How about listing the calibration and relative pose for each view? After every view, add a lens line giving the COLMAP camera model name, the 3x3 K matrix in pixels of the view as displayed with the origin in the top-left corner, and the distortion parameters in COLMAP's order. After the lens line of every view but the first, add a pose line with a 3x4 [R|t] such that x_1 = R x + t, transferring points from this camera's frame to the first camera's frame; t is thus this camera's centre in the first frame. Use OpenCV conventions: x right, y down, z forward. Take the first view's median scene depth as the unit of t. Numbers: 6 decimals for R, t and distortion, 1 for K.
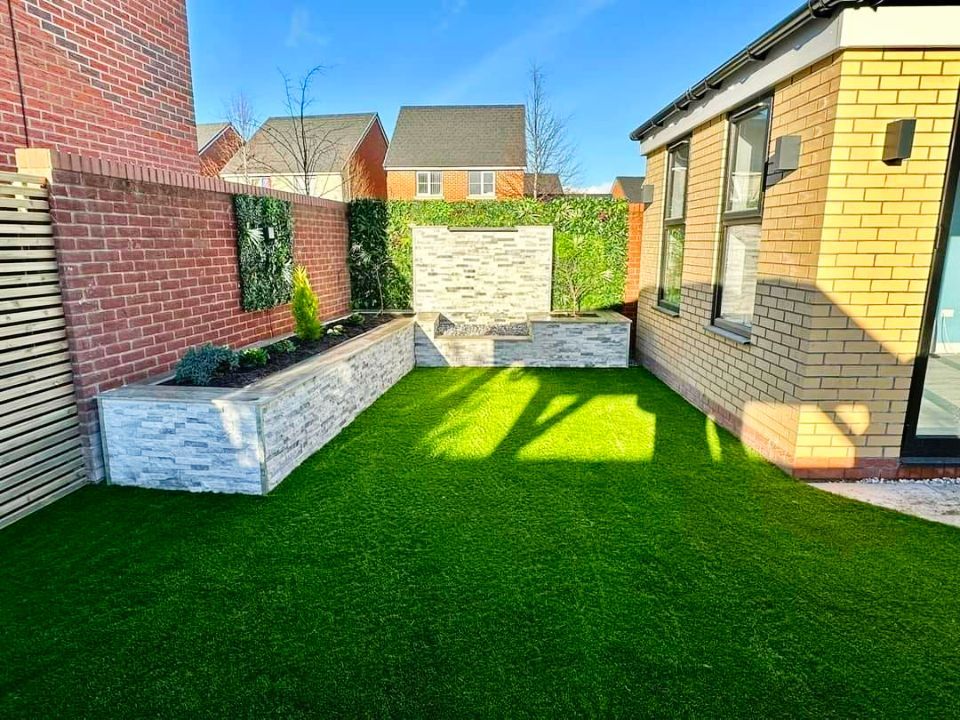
lens RADIAL K [[591.5, 0, 478.4], [0, 591.5, 365.0], [0, 0, 1]] dist [0.001008, -0.000368]
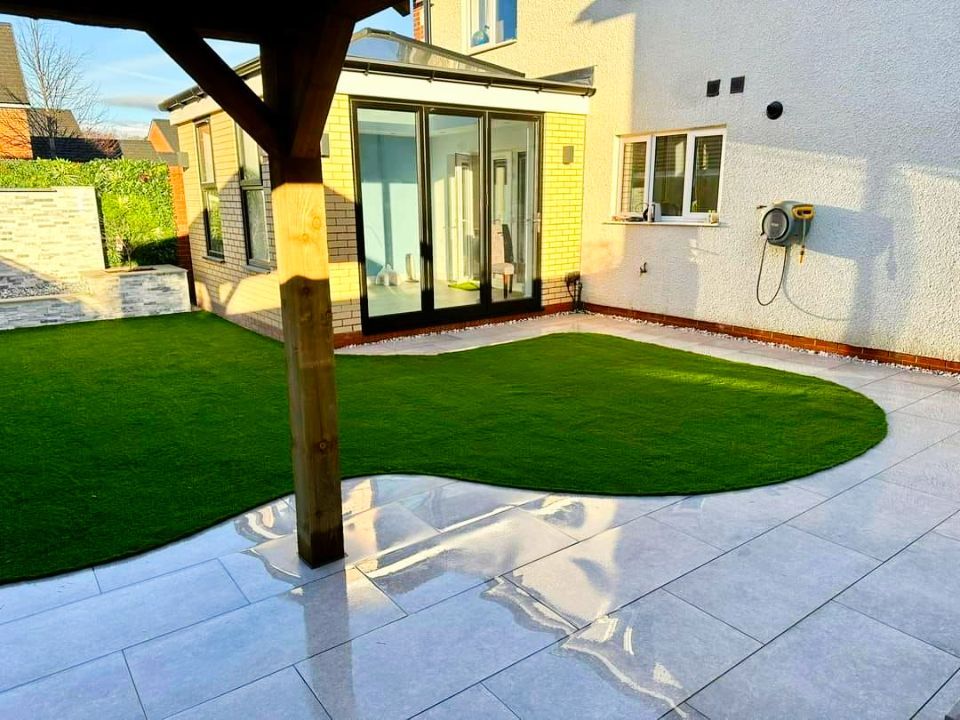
lens RADIAL K [[662.5, 0, 482.6], [0, 662.5, 362.3], [0, 0, 1]] dist [0.001153, -0.005982]
pose [[0.790758, -0.153013, 0.592696, -0.073238], [0.129410, 0.988157, 0.082452, 0.065409], [-0.598293, 0.011501, 0.801195, -0.351952]]
